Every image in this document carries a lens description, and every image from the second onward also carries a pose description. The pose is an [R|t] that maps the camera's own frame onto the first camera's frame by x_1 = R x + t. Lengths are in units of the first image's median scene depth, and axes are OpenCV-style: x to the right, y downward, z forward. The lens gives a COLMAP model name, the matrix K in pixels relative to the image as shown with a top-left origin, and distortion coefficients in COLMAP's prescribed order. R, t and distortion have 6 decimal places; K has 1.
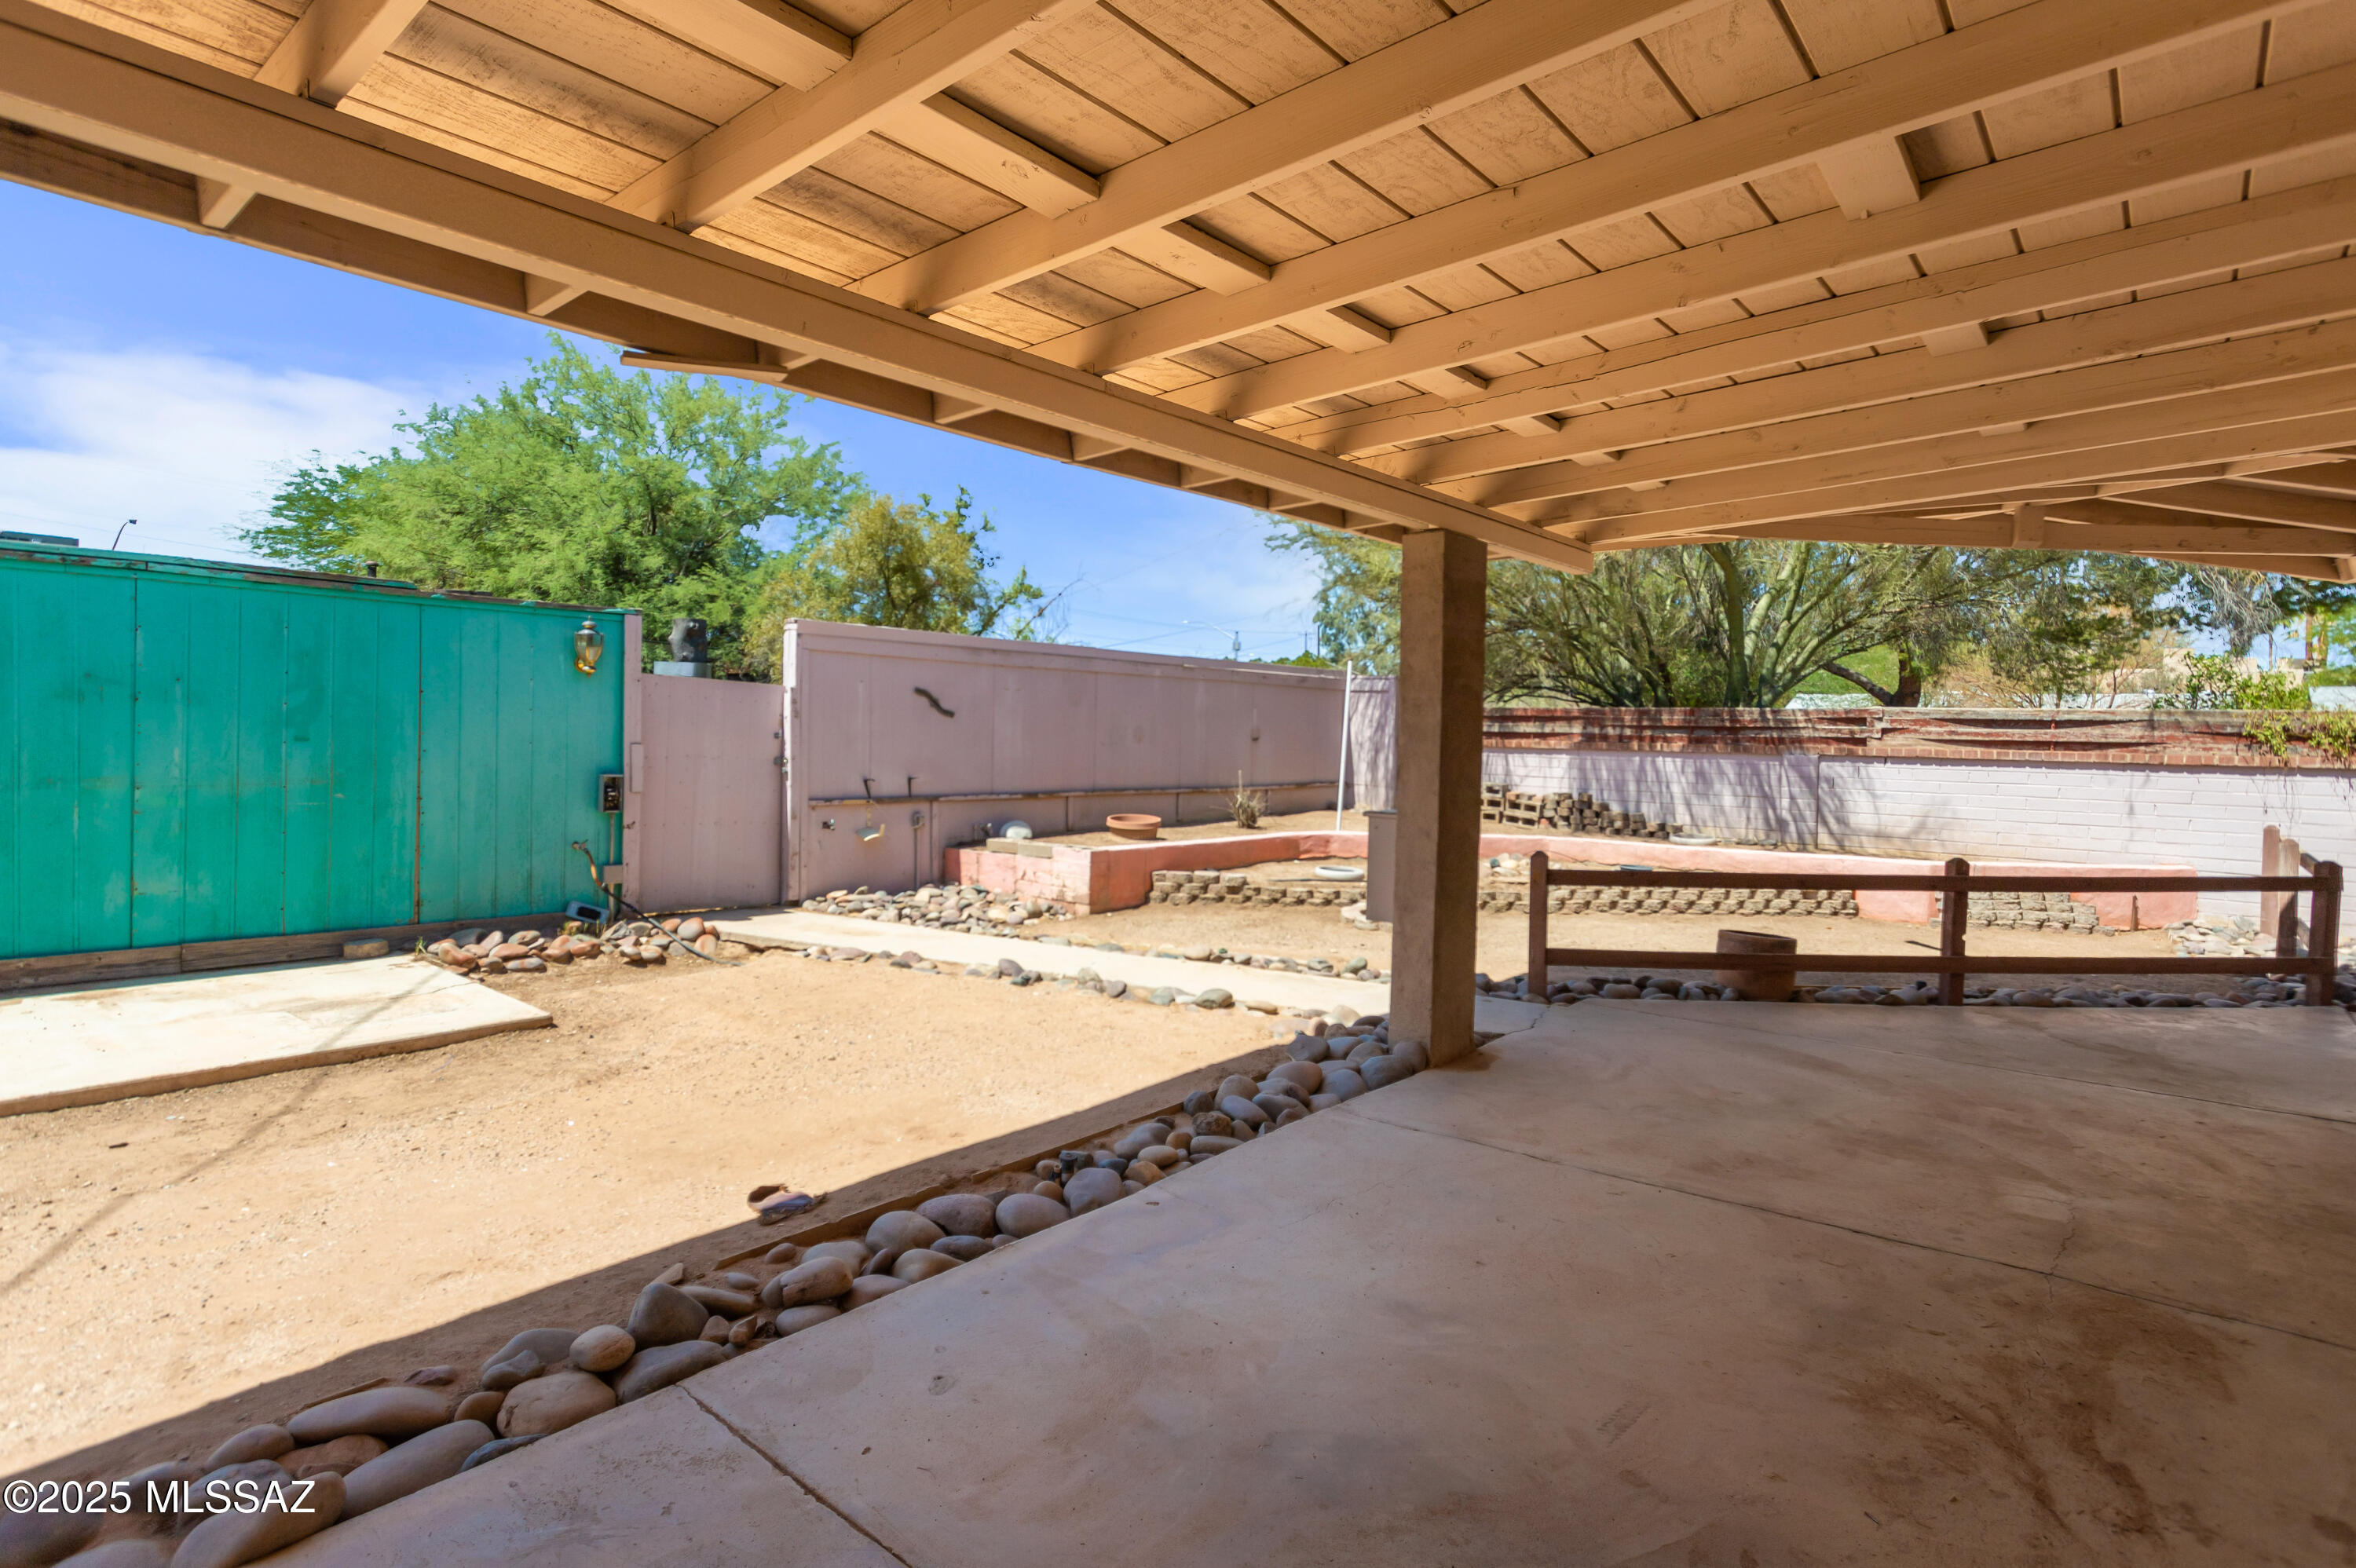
lens RADIAL K [[1189.8, 0, 1175.5], [0, 1189.8, 726.4], [0, 0, 1]] dist [0.013405, -0.000107]
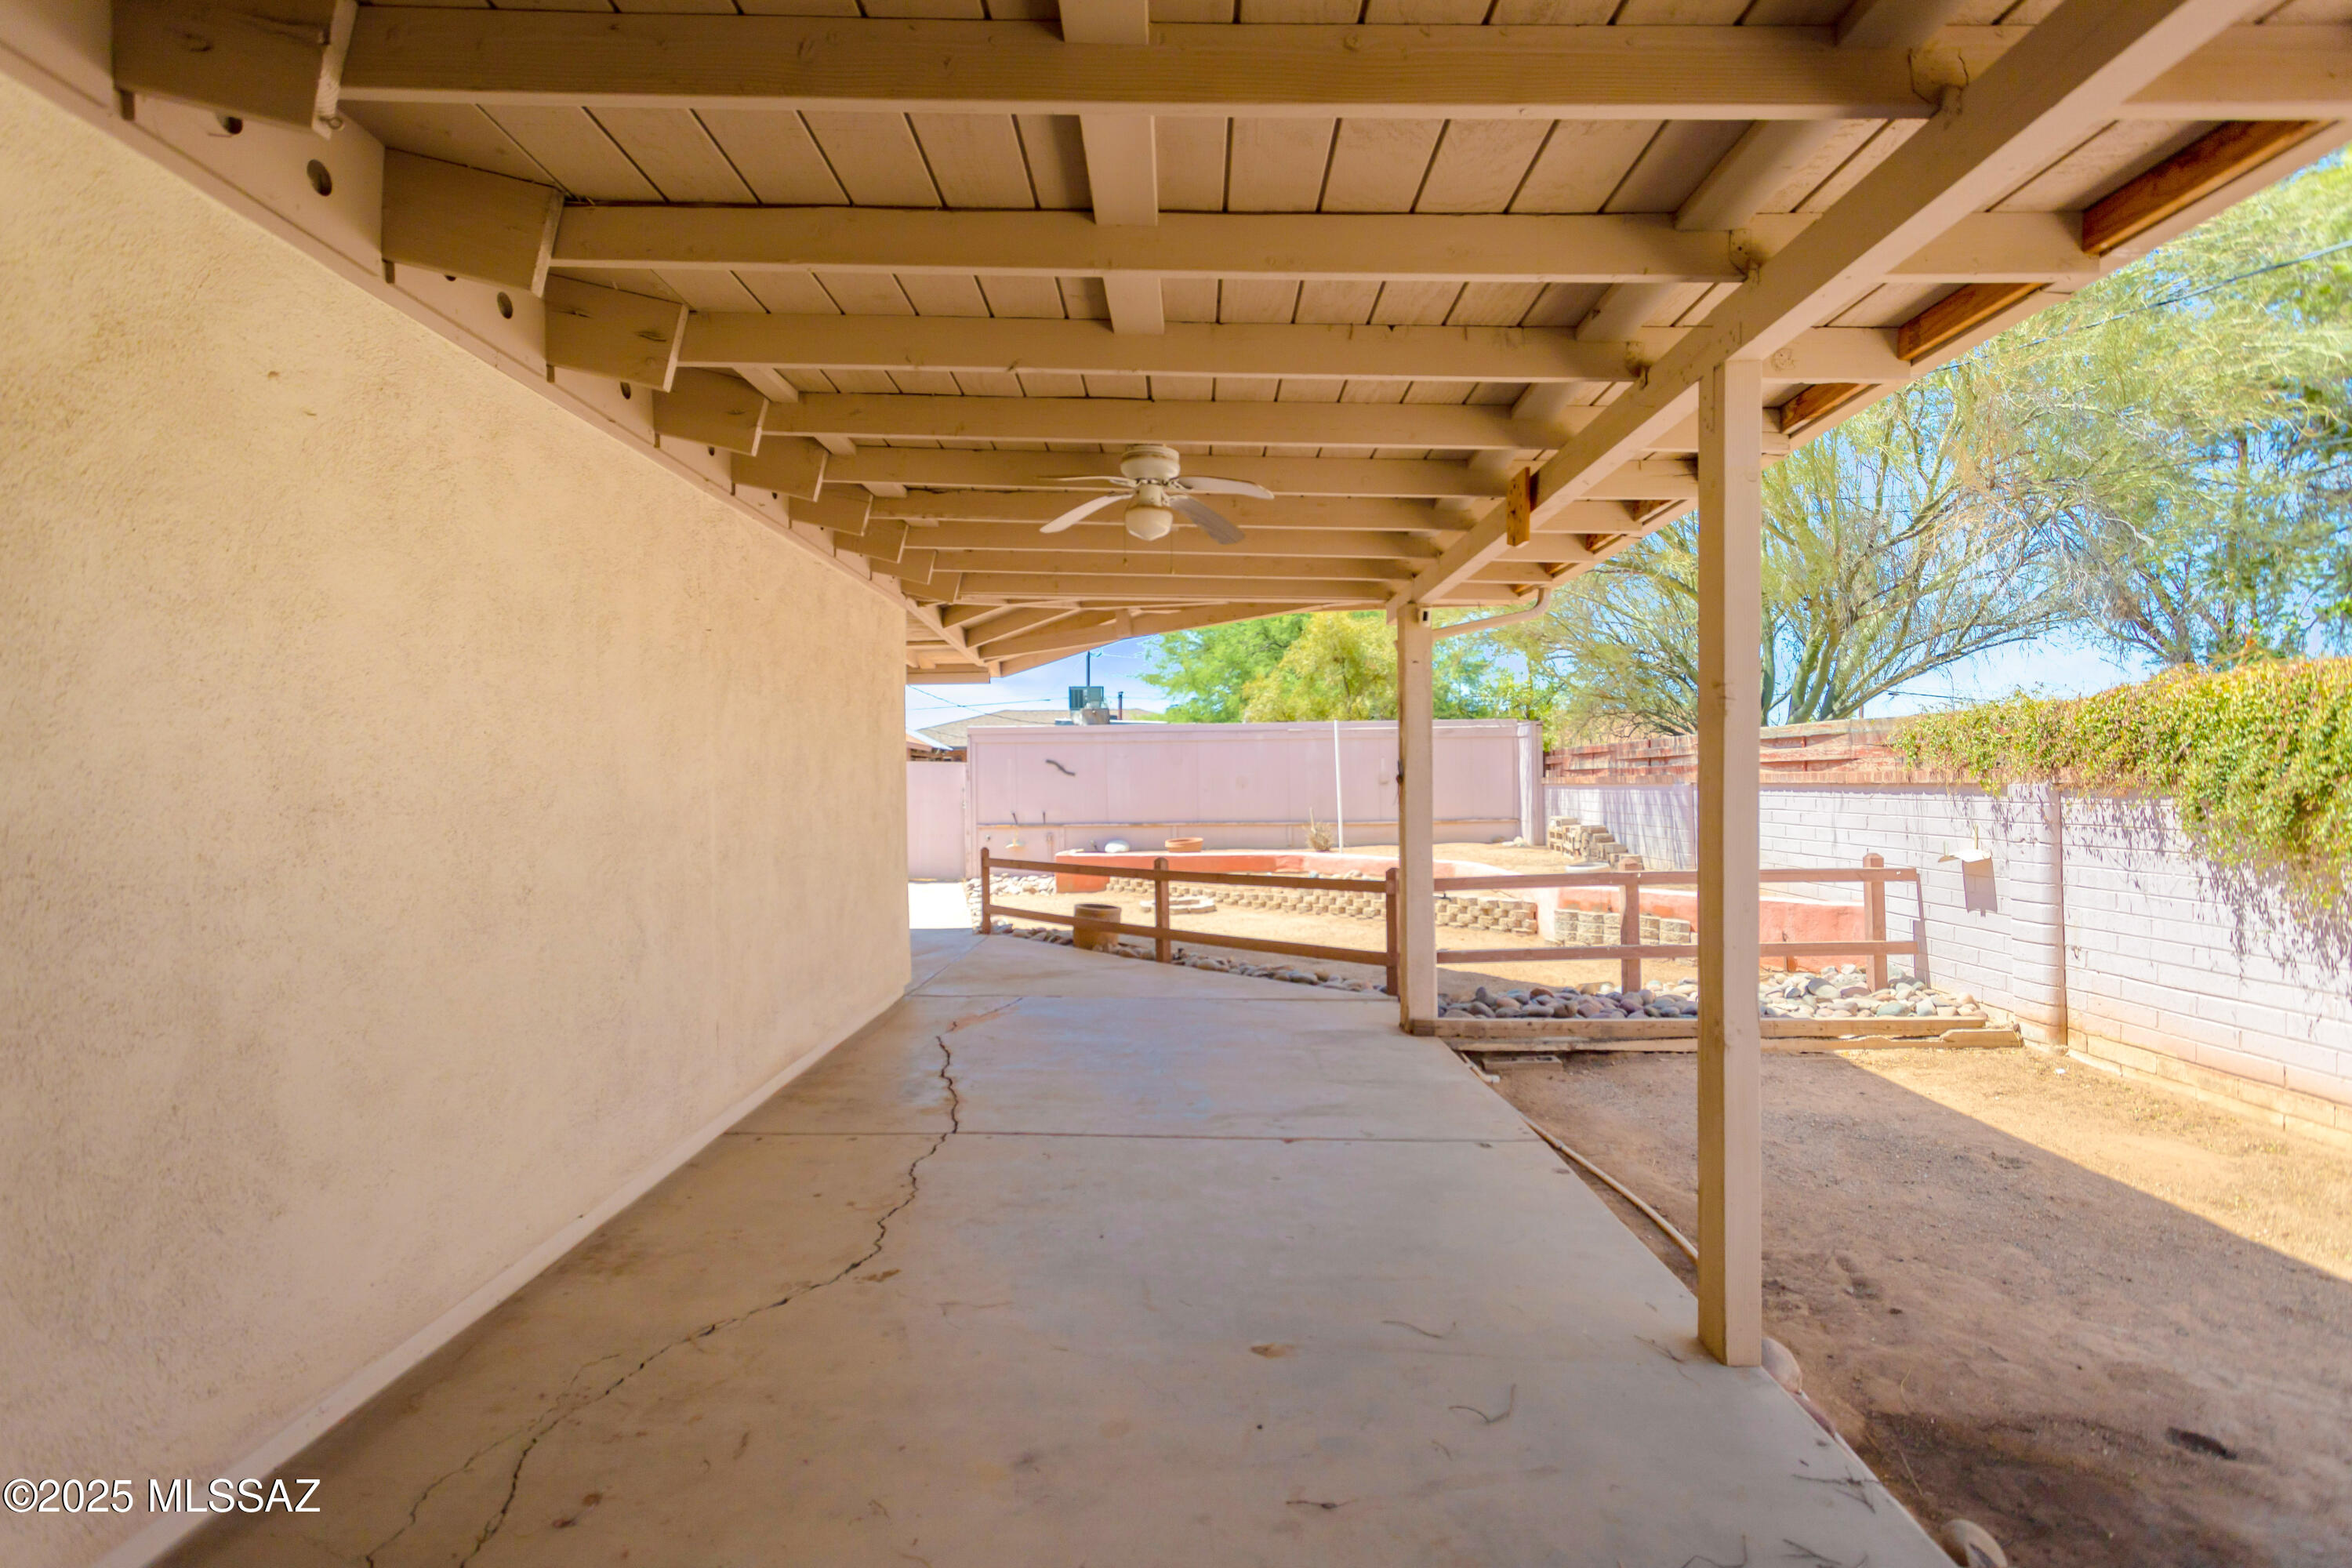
lens RADIAL K [[1137.7, 0, 1171.4], [0, 1137.7, 800.4], [0, 0, 1]] dist [0.012983, 0.000252]
pose [[0.628263, -0.016926, -0.777817, 1.179093], [0.029565, 0.999561, 0.002129, 0.027939], [0.777439, -0.024334, 0.628487, 0.119033]]
